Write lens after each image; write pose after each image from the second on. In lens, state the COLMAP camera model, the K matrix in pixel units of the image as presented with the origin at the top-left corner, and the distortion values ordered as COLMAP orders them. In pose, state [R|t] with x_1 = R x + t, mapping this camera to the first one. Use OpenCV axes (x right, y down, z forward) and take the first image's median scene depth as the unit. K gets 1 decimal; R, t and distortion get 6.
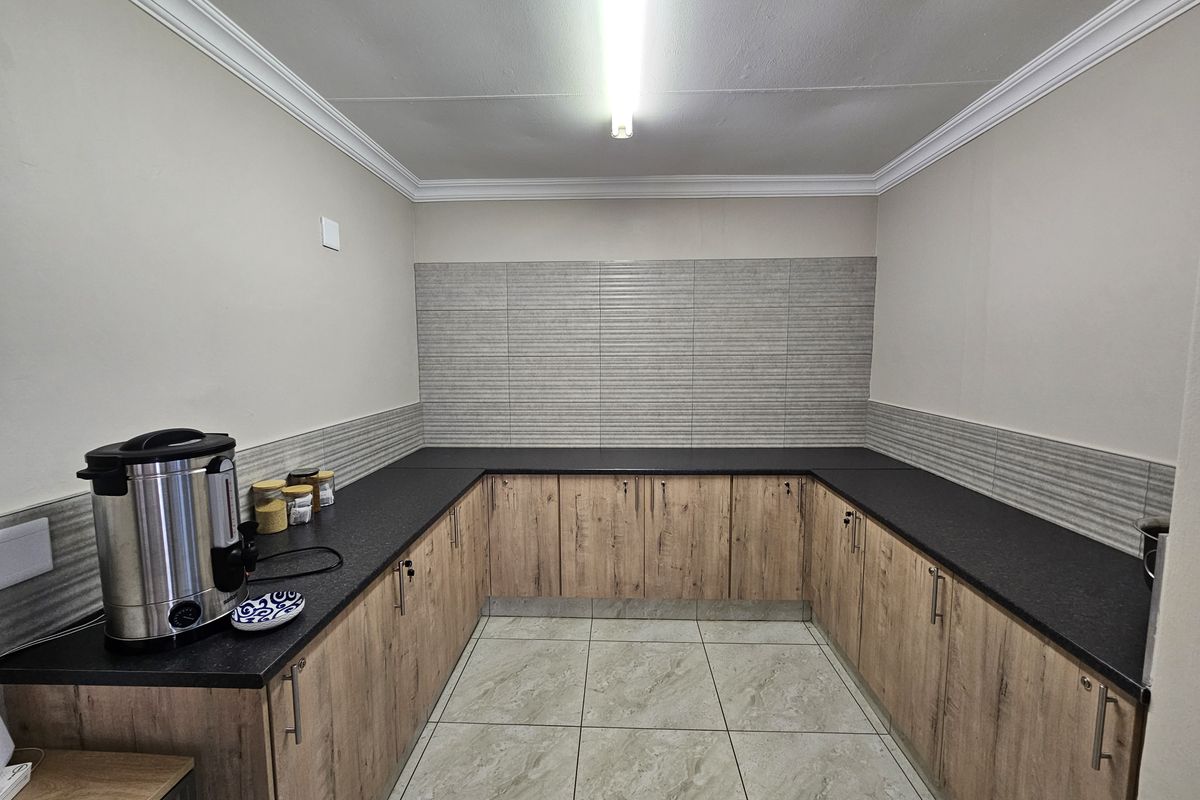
lens RADIAL K [[470.3, 0, 601.4], [0, 470.3, 397.9], [0, 0, 1]] dist [-0.000168, 0.000109]
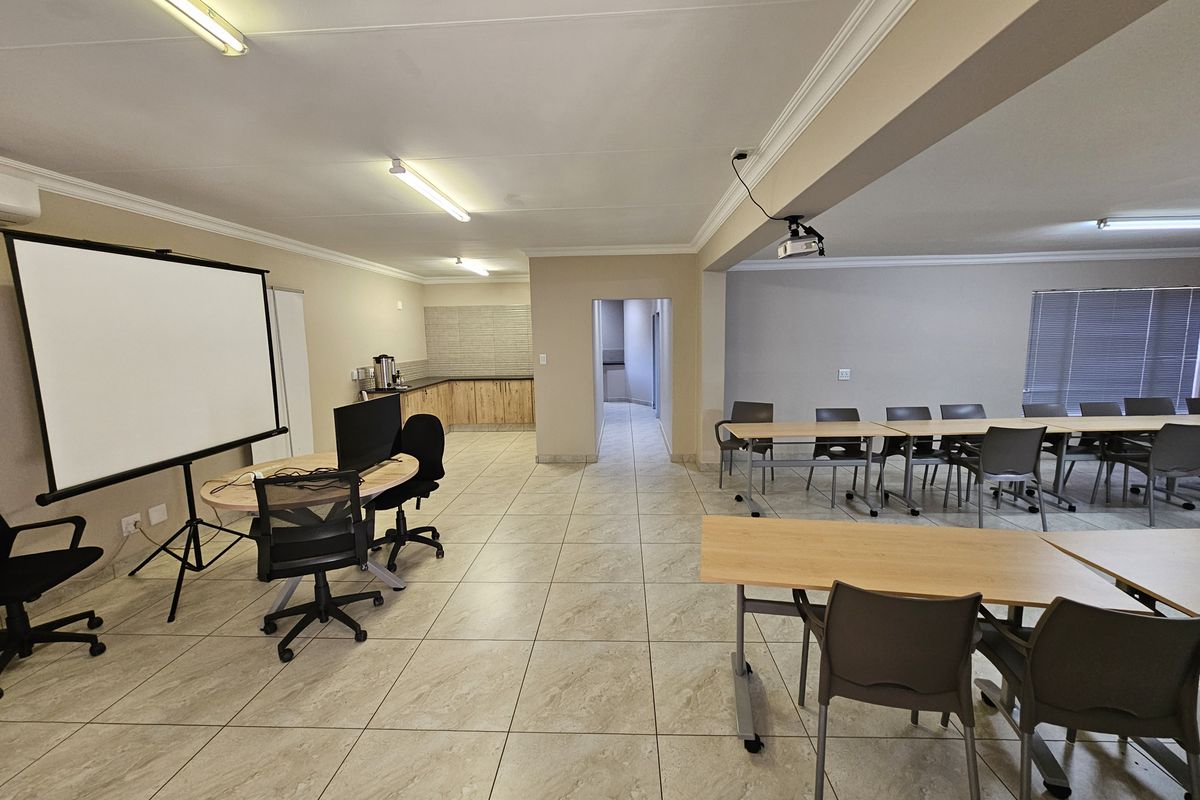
lens RADIAL K [[470.3, 0, 604.7], [0, 470.3, 394.8], [0, 0, 1]] dist [-0.000168, 0.000109]
pose [[0.999912, -0.012837, -0.003399, 0.737459], [0.012912, 0.999655, 0.022865, 0.193823], [0.003104, -0.022907, 0.999733, -1.959704]]
